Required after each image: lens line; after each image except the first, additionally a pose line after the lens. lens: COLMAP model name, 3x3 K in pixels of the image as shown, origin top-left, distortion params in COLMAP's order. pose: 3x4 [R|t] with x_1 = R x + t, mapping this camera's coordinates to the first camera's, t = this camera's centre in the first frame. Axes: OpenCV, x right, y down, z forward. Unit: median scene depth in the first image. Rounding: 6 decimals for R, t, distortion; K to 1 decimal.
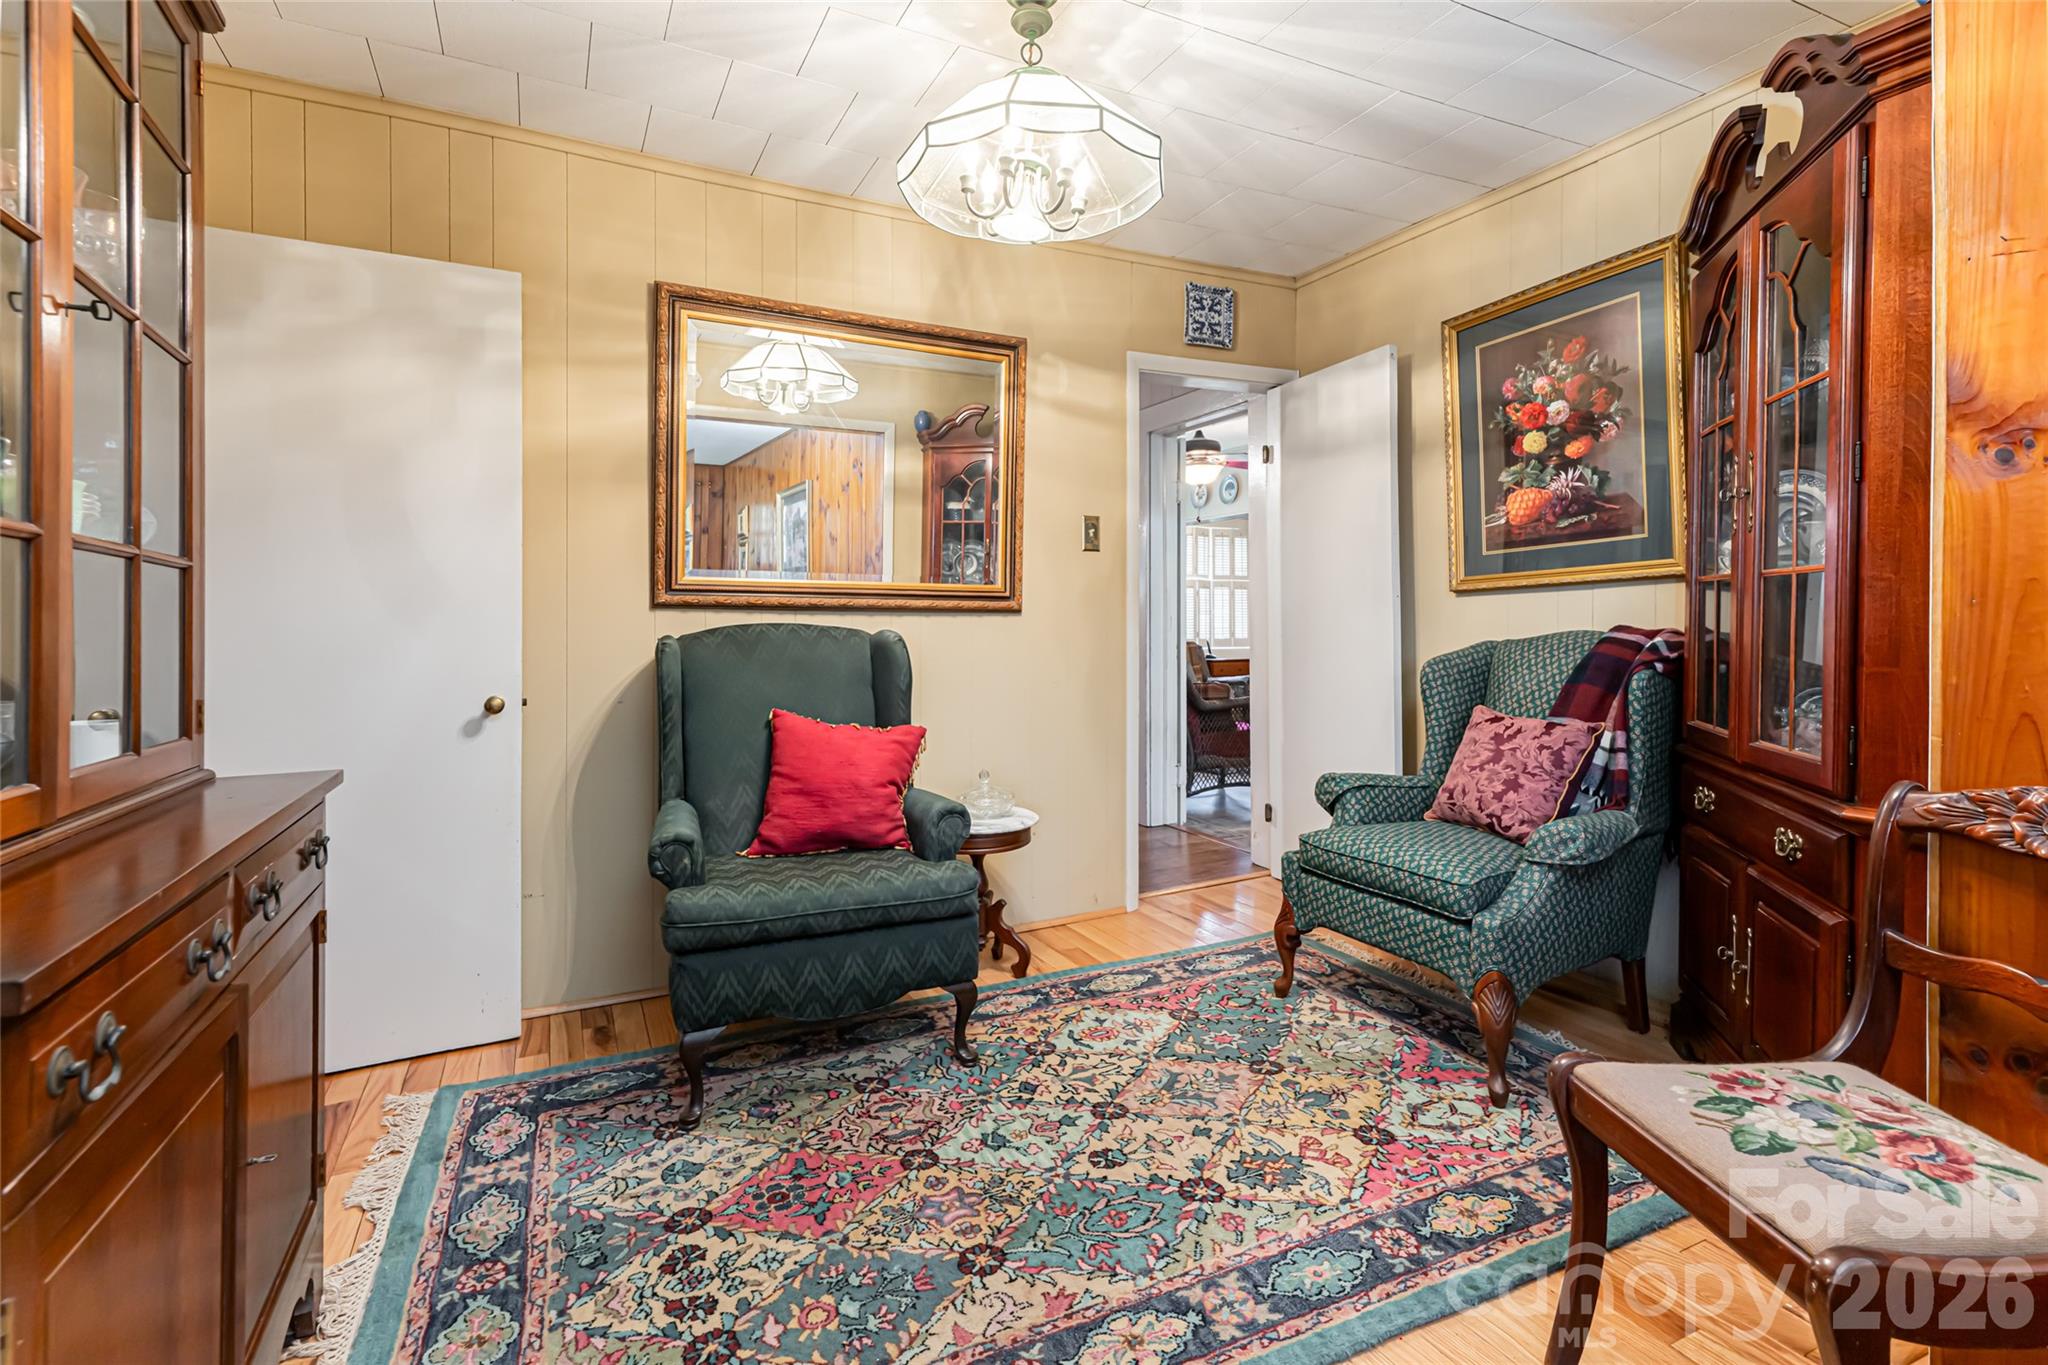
lens RADIAL K [[967.7, 0, 1015.2], [0, 967.7, 623.4], [0, 0, 1]] dist [0.003036, -0.000092]
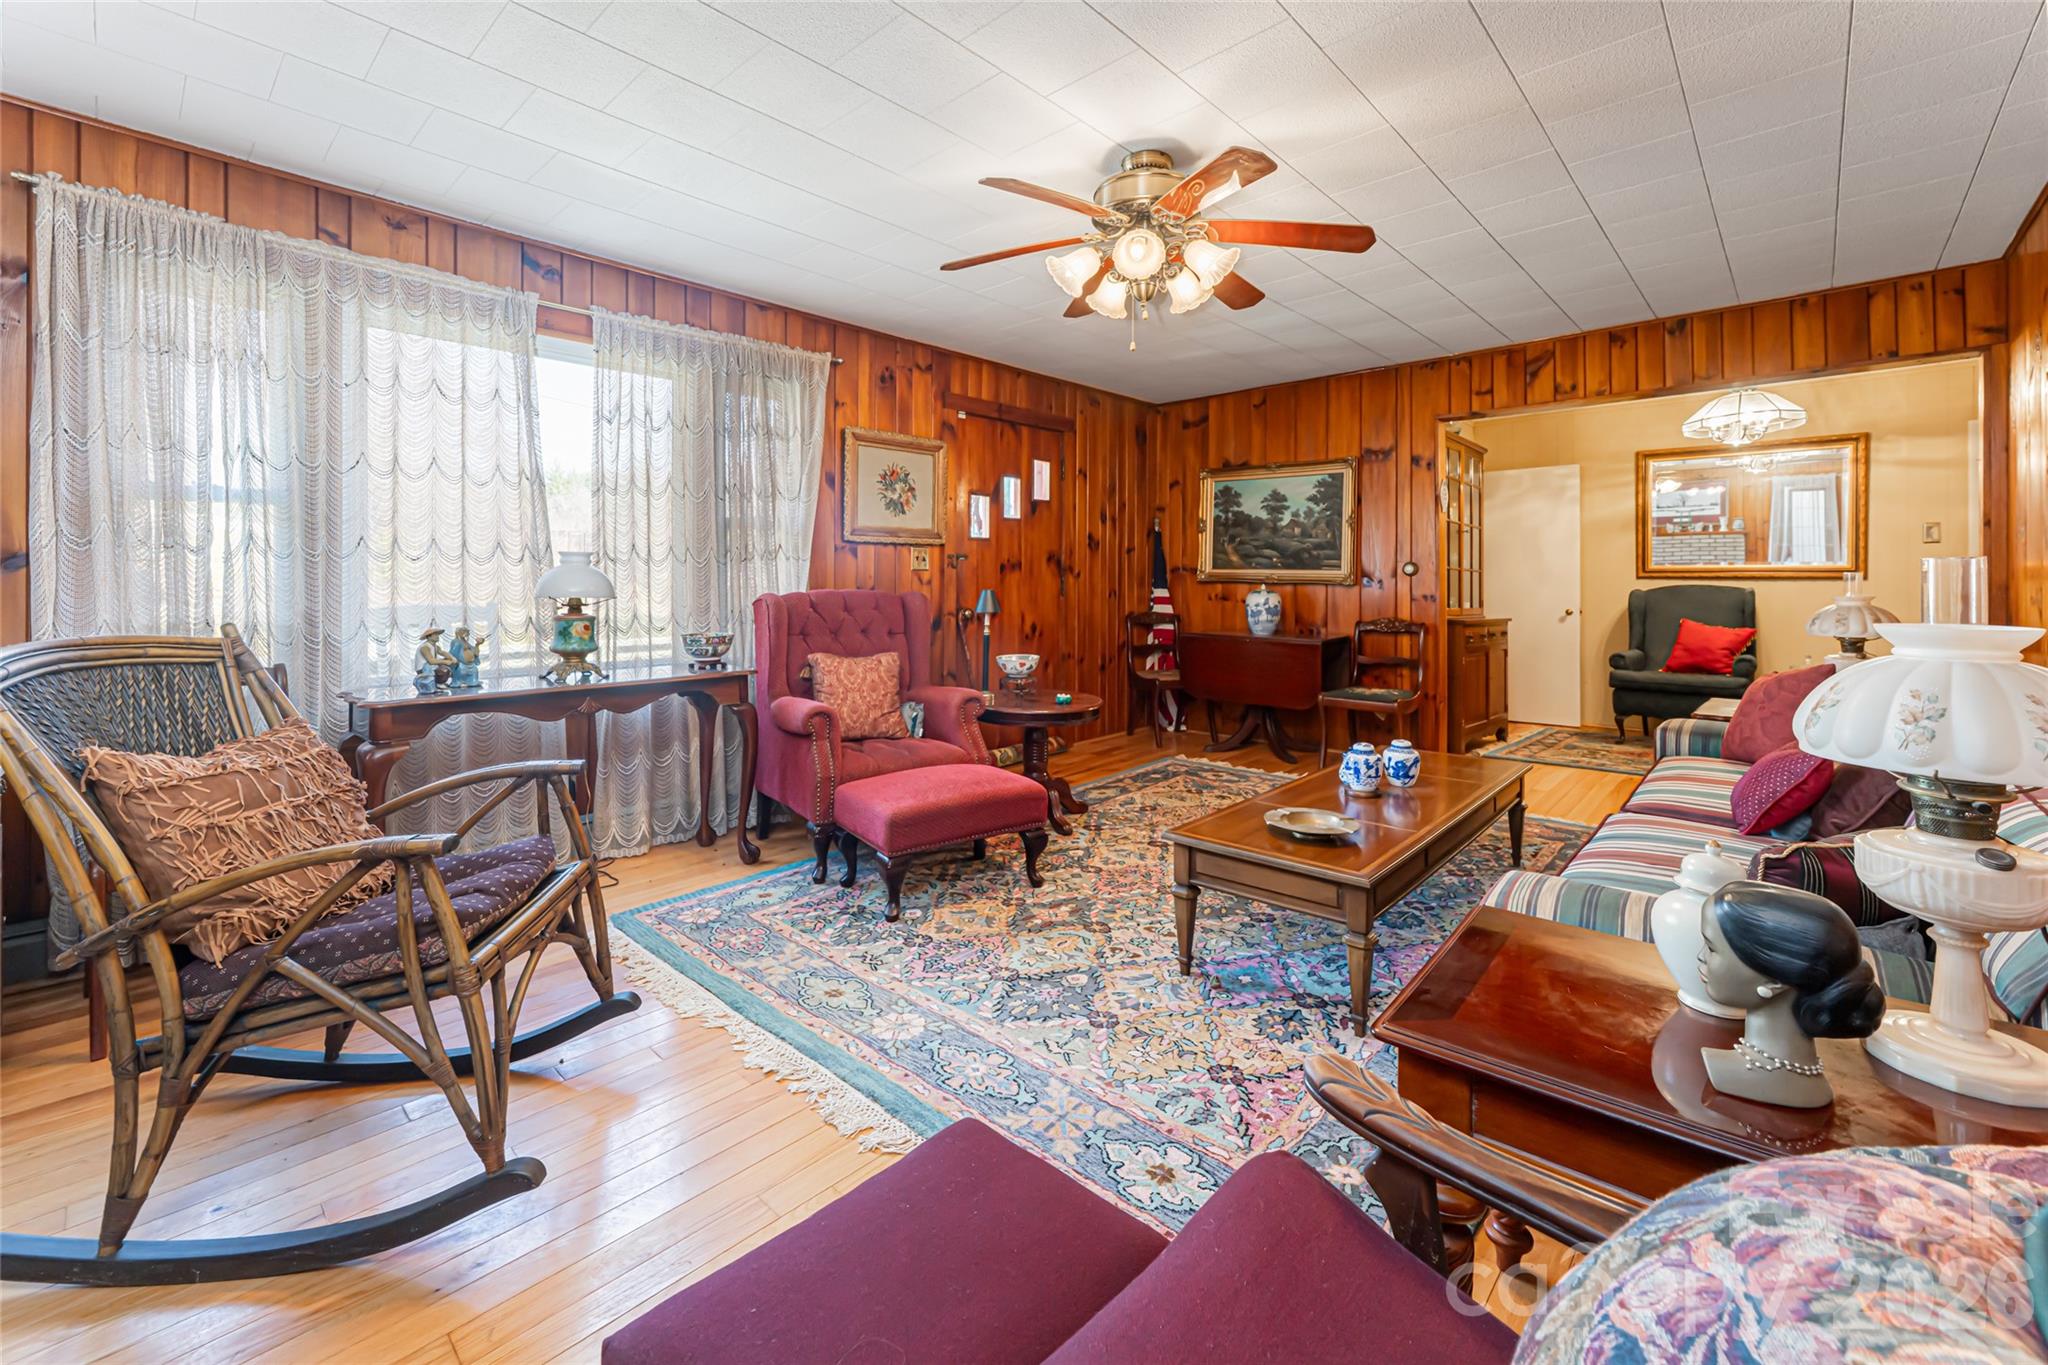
lens RADIAL K [[853.9, 0, 1018.2], [0, 853.9, 589.8], [0, 0, 1]] dist [-0.000194, 0.000495]
pose [[0.360745, 0.002785, -0.932660, 1.247237], [-0.004596, 0.999989, 0.001208, 0.021499], [0.932653, 0.003851, 0.360754, -1.465614]]
